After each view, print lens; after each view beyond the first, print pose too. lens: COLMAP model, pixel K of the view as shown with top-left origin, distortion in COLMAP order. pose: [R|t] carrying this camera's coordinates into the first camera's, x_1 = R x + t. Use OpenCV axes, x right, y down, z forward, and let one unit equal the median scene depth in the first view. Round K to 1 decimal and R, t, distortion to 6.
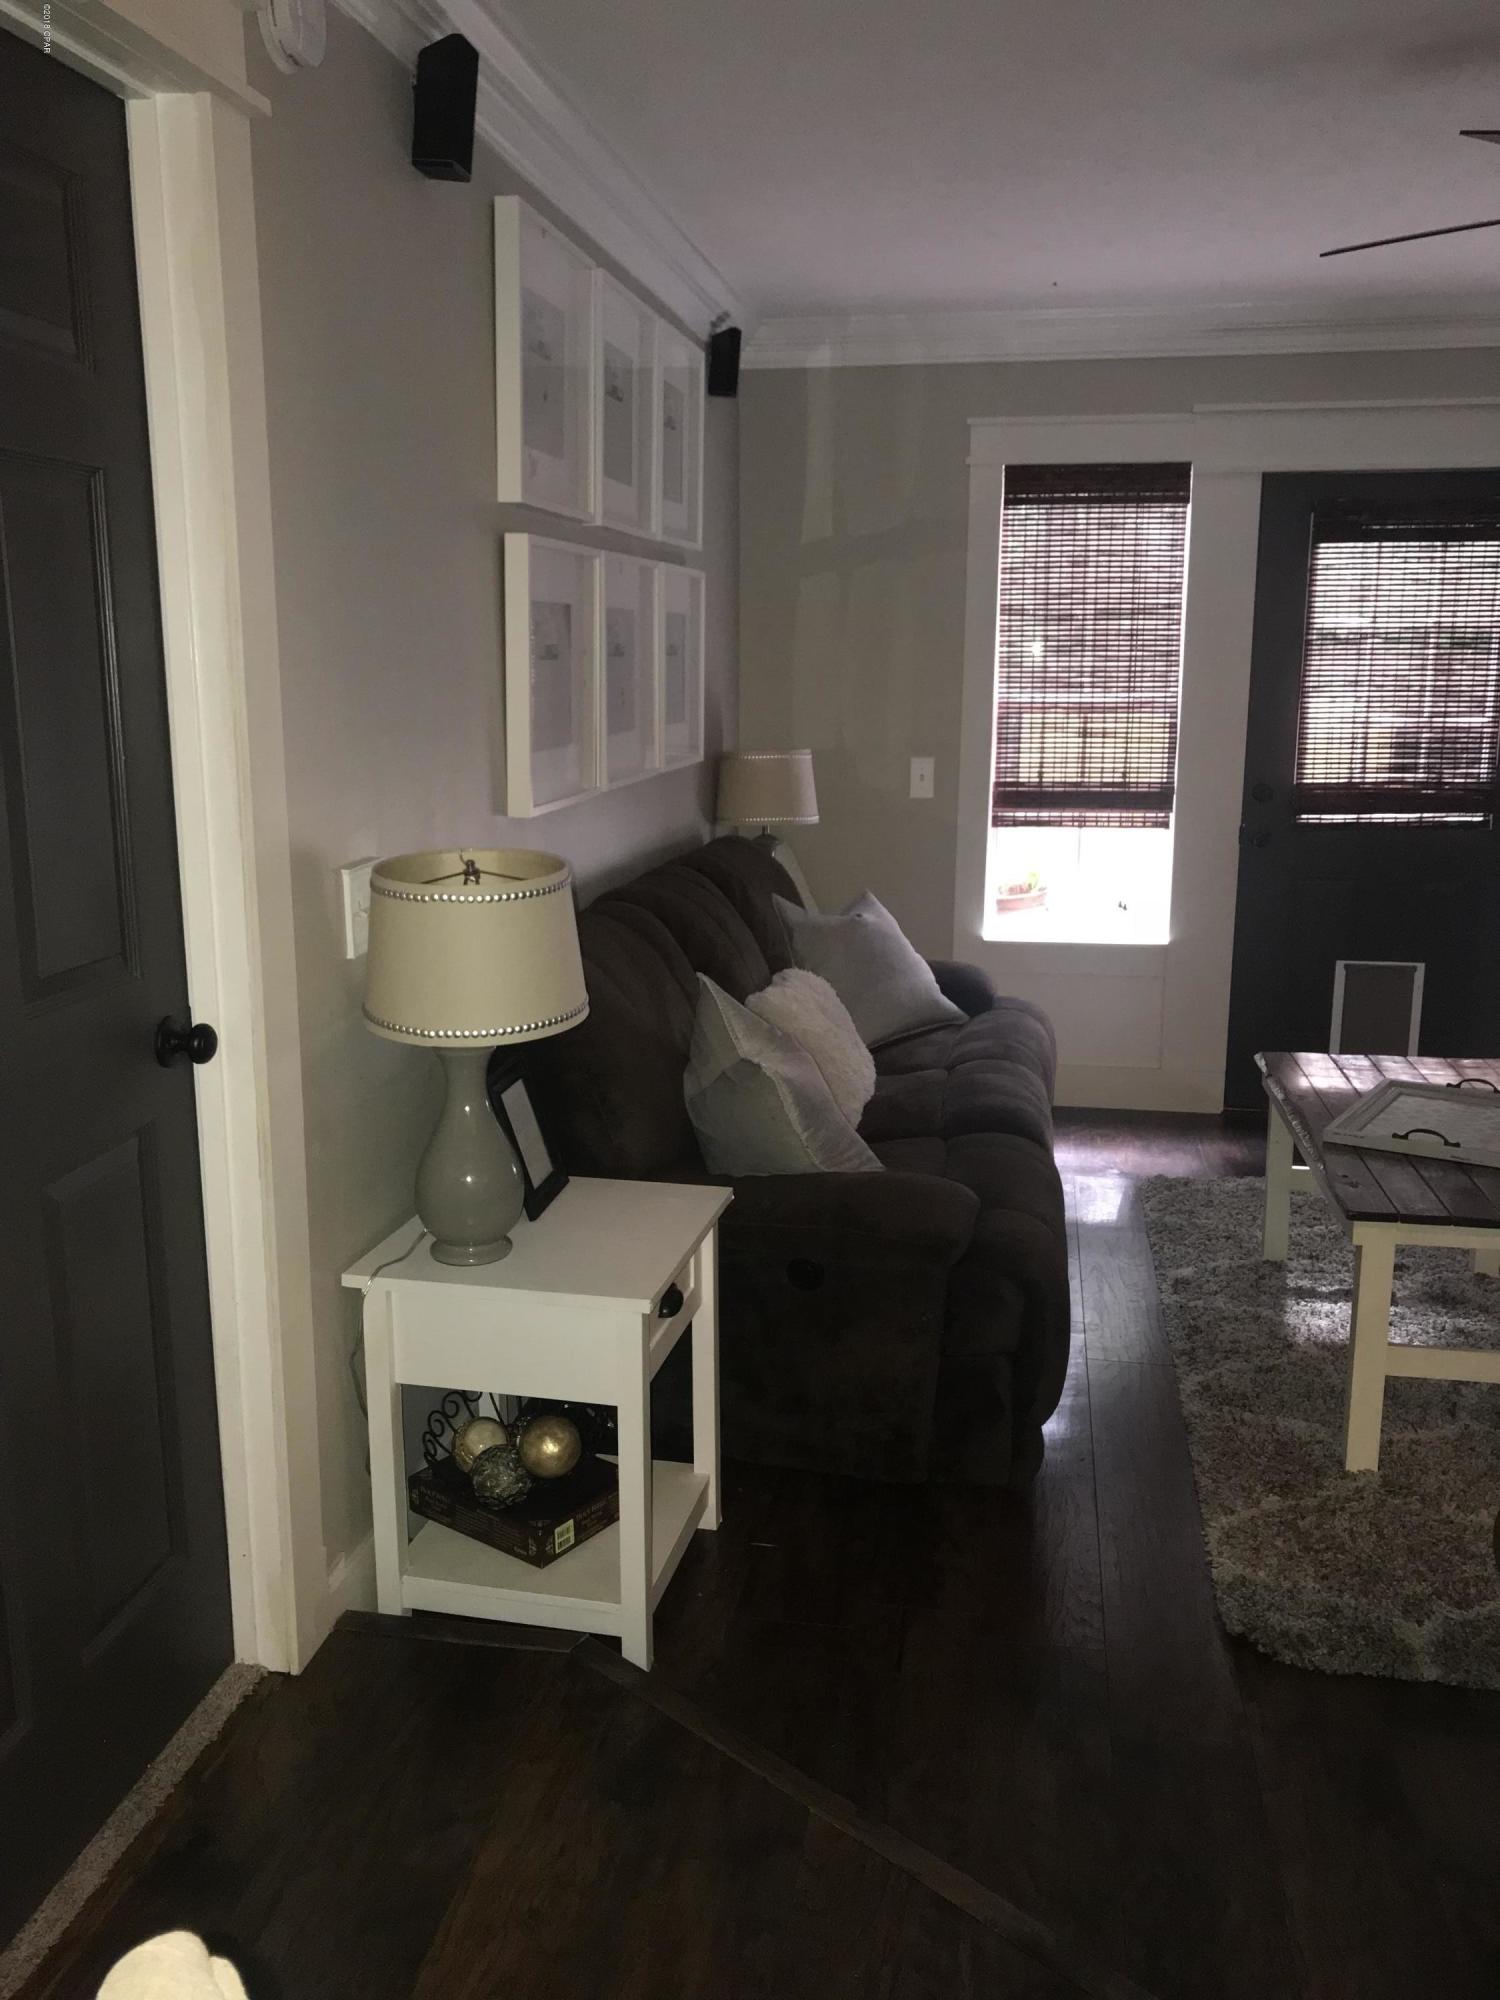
lens RADIAL K [[1689.5, 0, 750.0], [0, 1689.5, 1000.0], [0, 0, 1]] dist [0.009467, -0.013878]
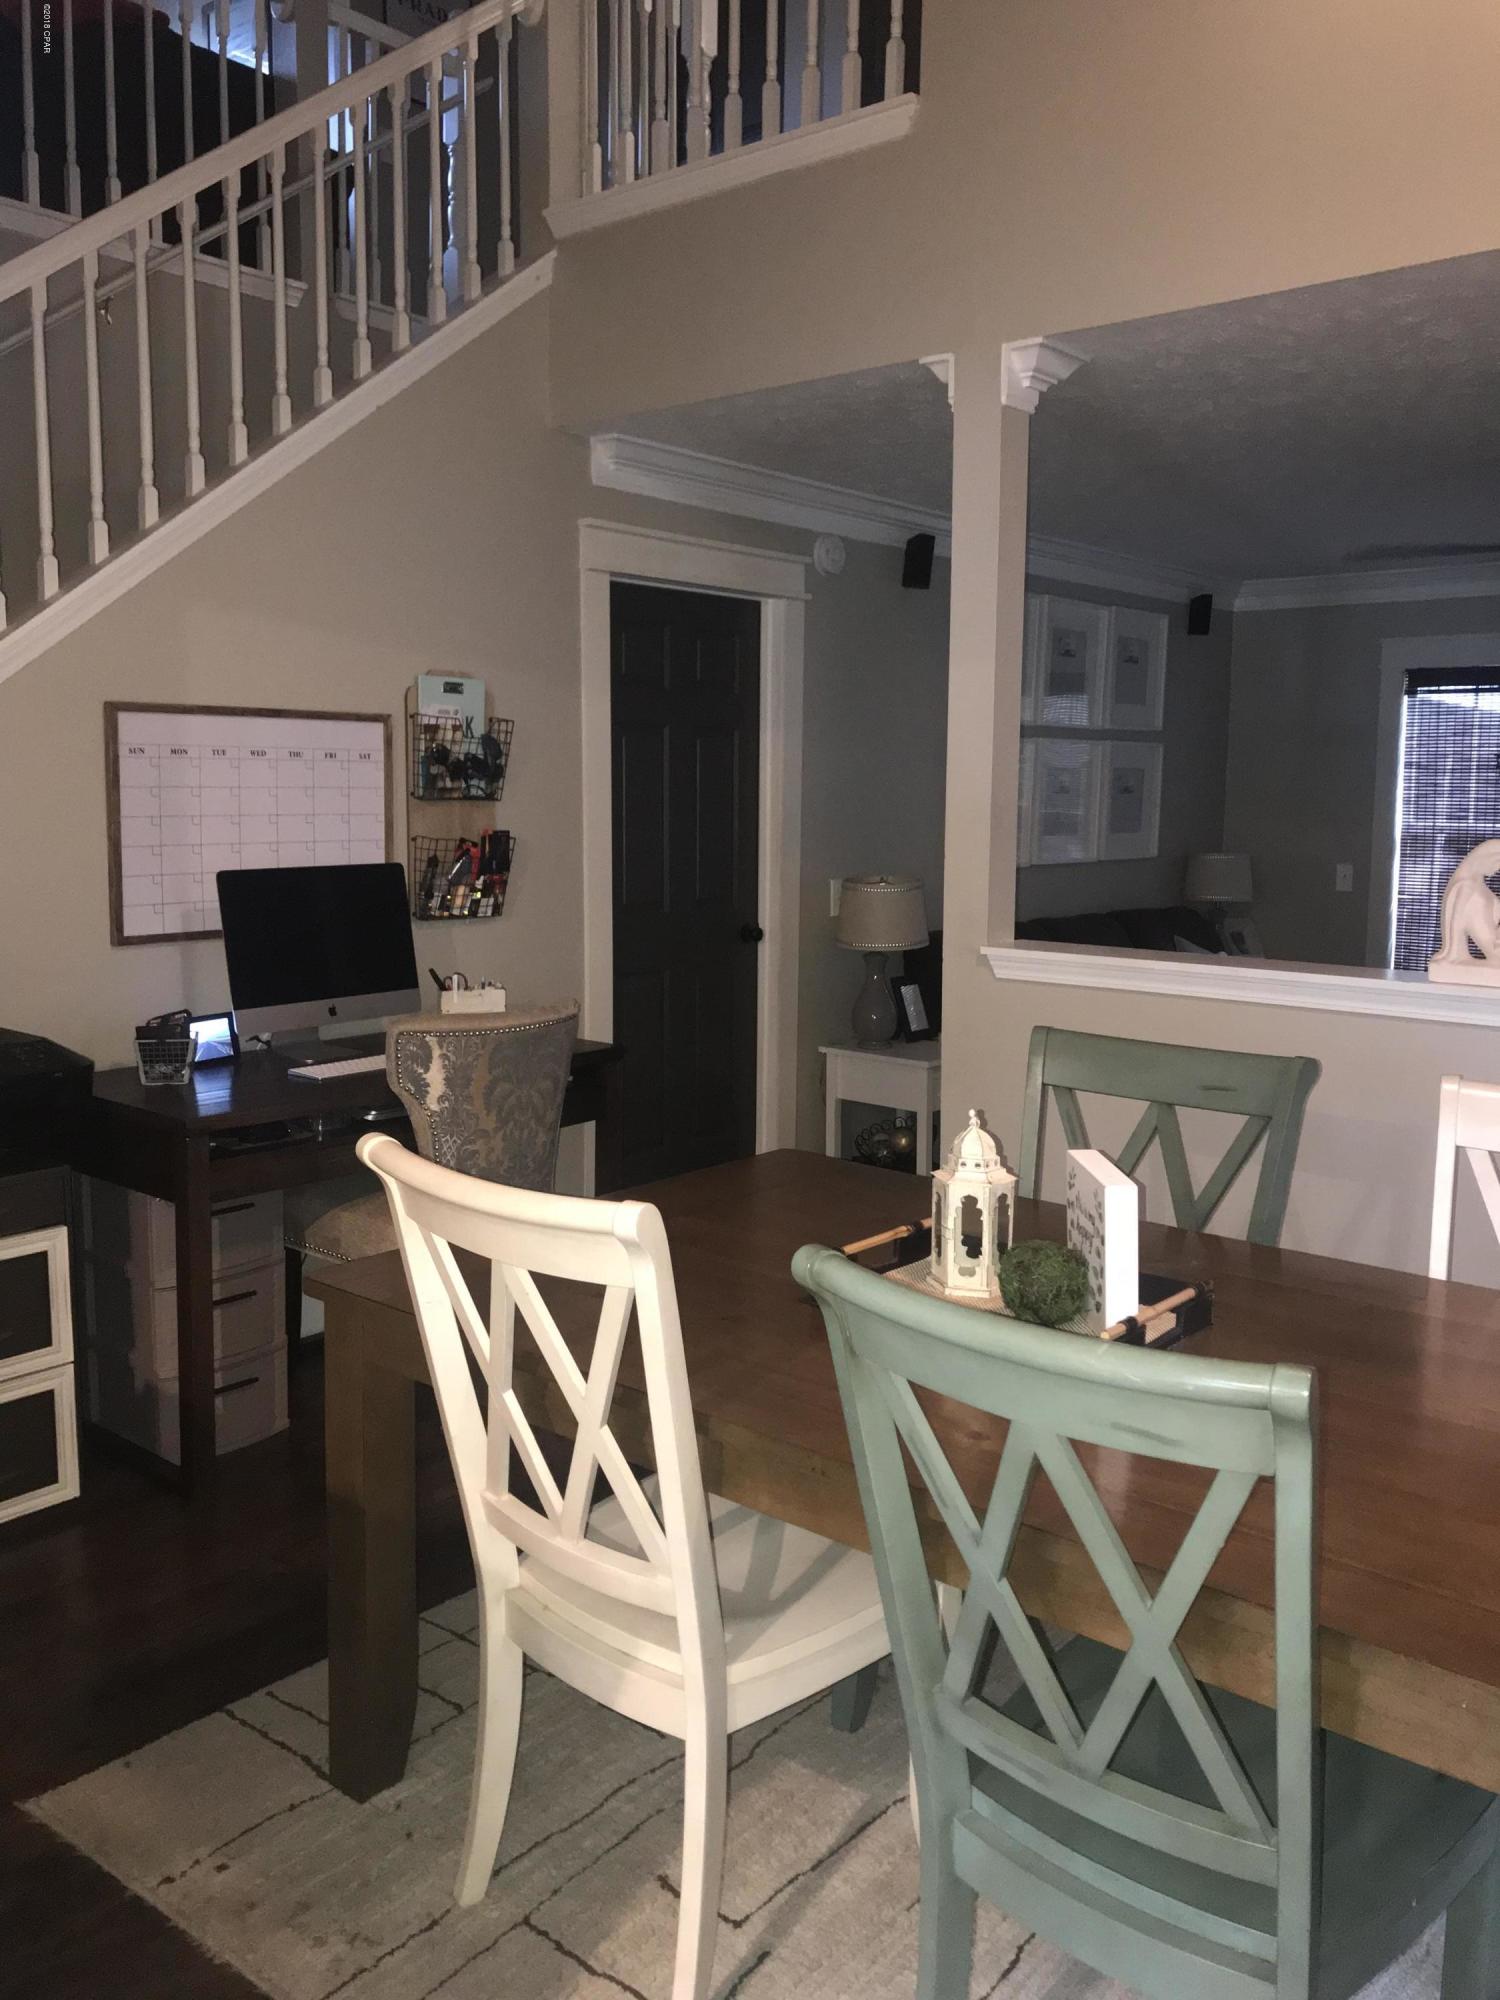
lens RADIAL K [[1689.5, 0, 750.0], [0, 1689.5, 1000.0], [0, 0, 1]] dist [0.009467, -0.013878]
pose [[0.858072, 0.076444, -0.507808, 0.484456], [-0.114182, 0.992506, -0.043532, 0.115926], [0.500674, 0.095336, 0.860370, -0.611416]]
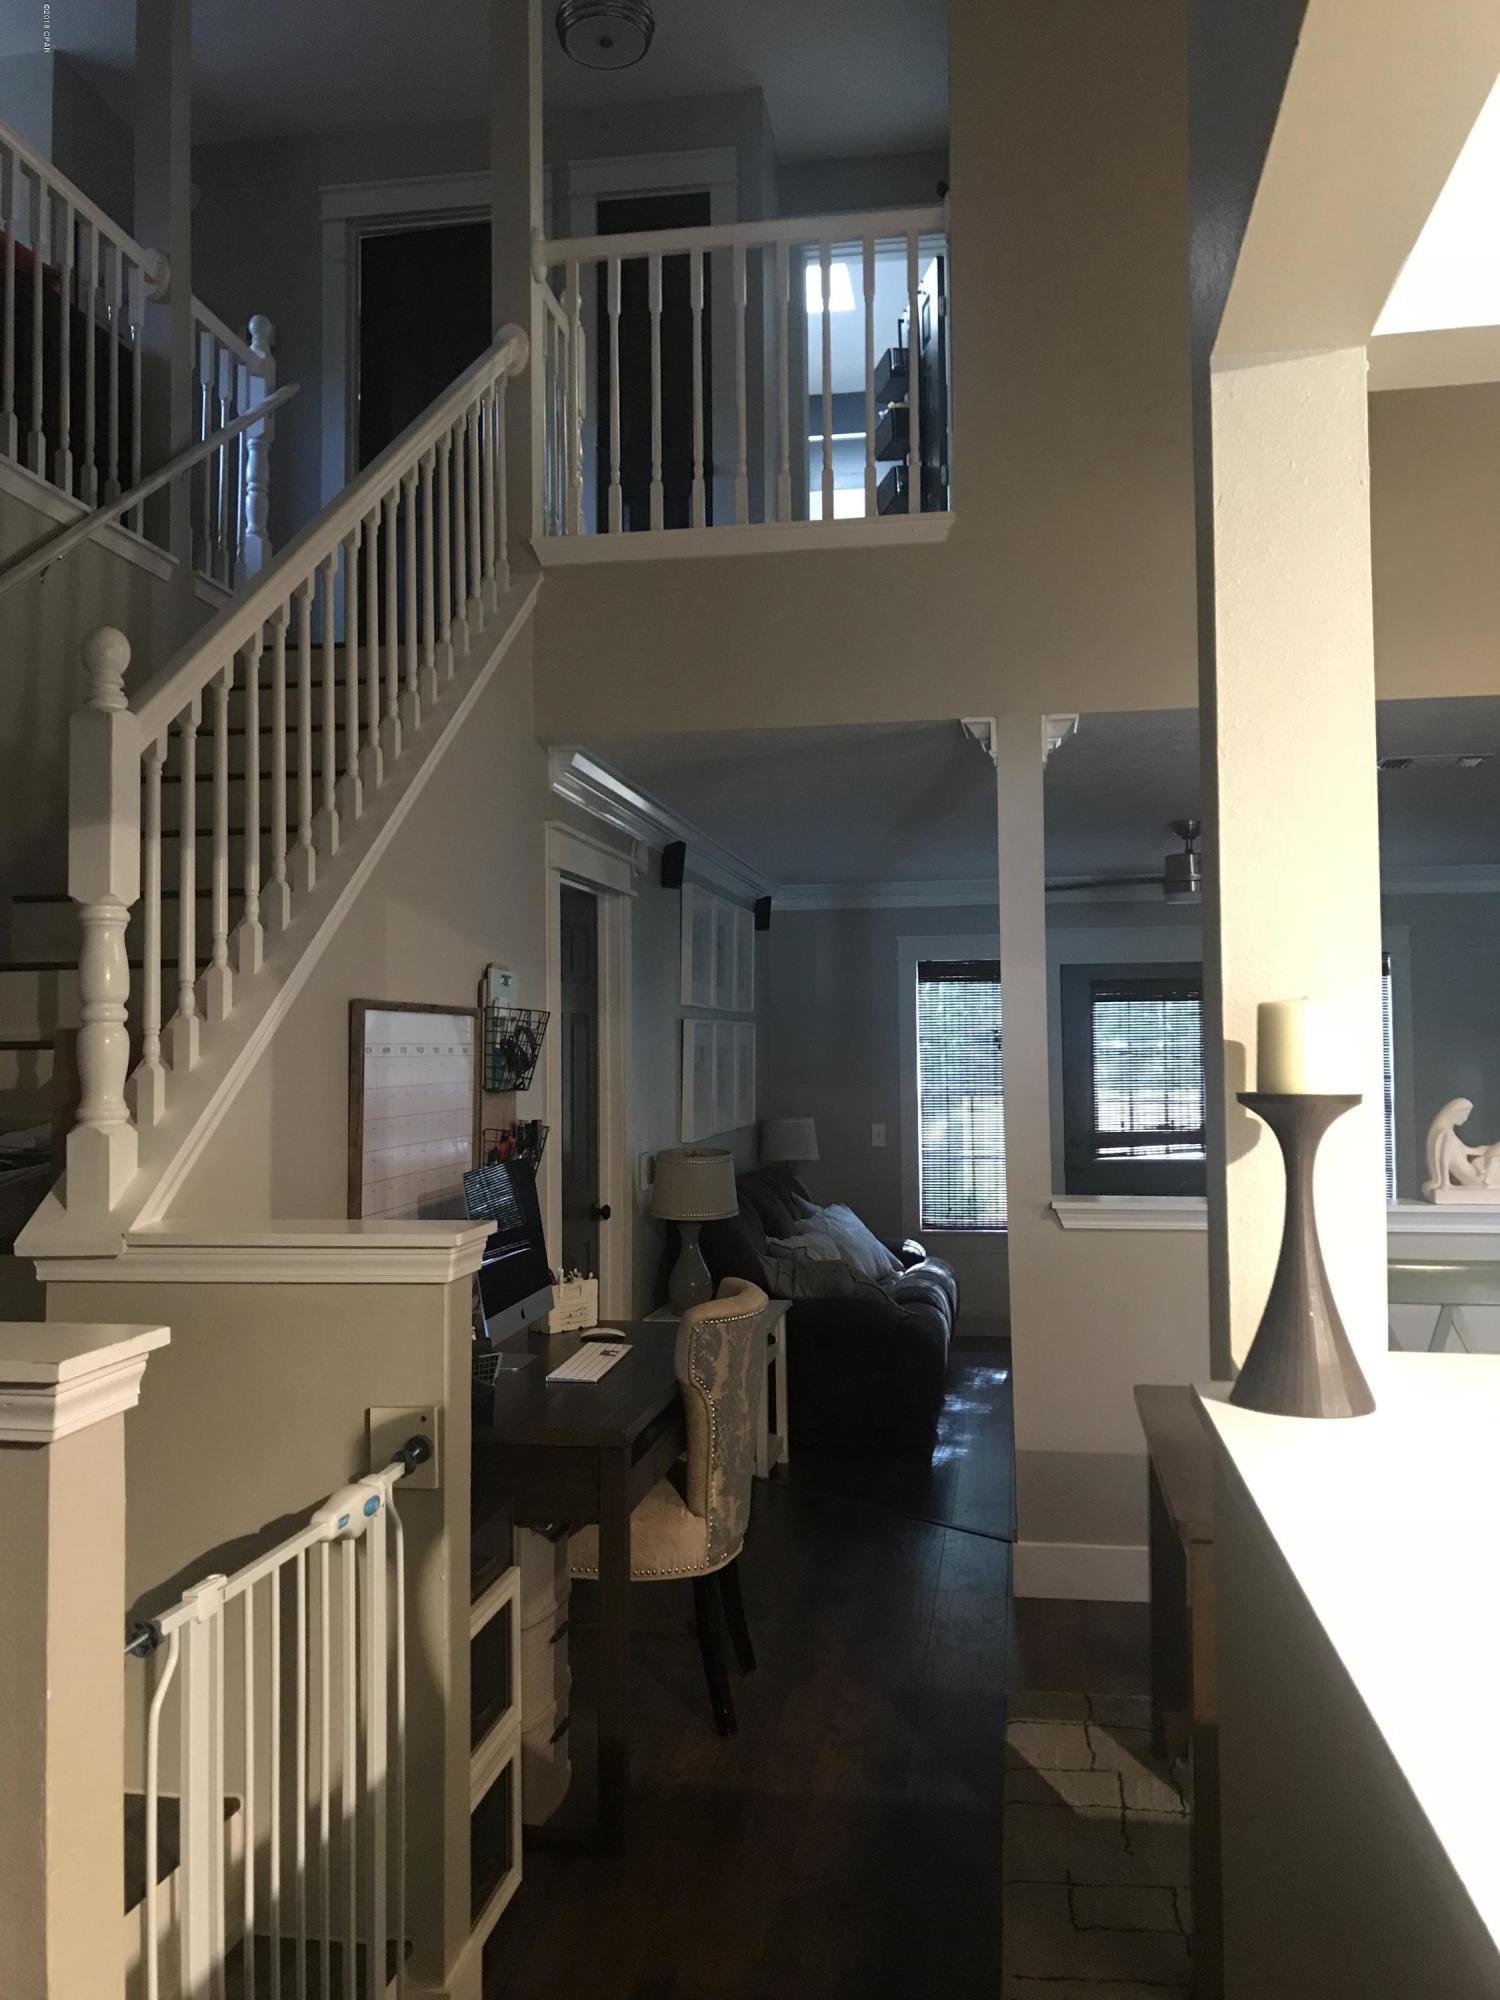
lens RADIAL K [[1689.5, 0, 750.0], [0, 1689.5, 1000.0], [0, 0, 1]] dist [0.009467, -0.013878]
pose [[0.999862, -0.004904, 0.015895, -0.062798], [0.008415, 0.973395, -0.228979, 0.151493], [-0.014349, 0.229081, 0.973301, -0.834640]]
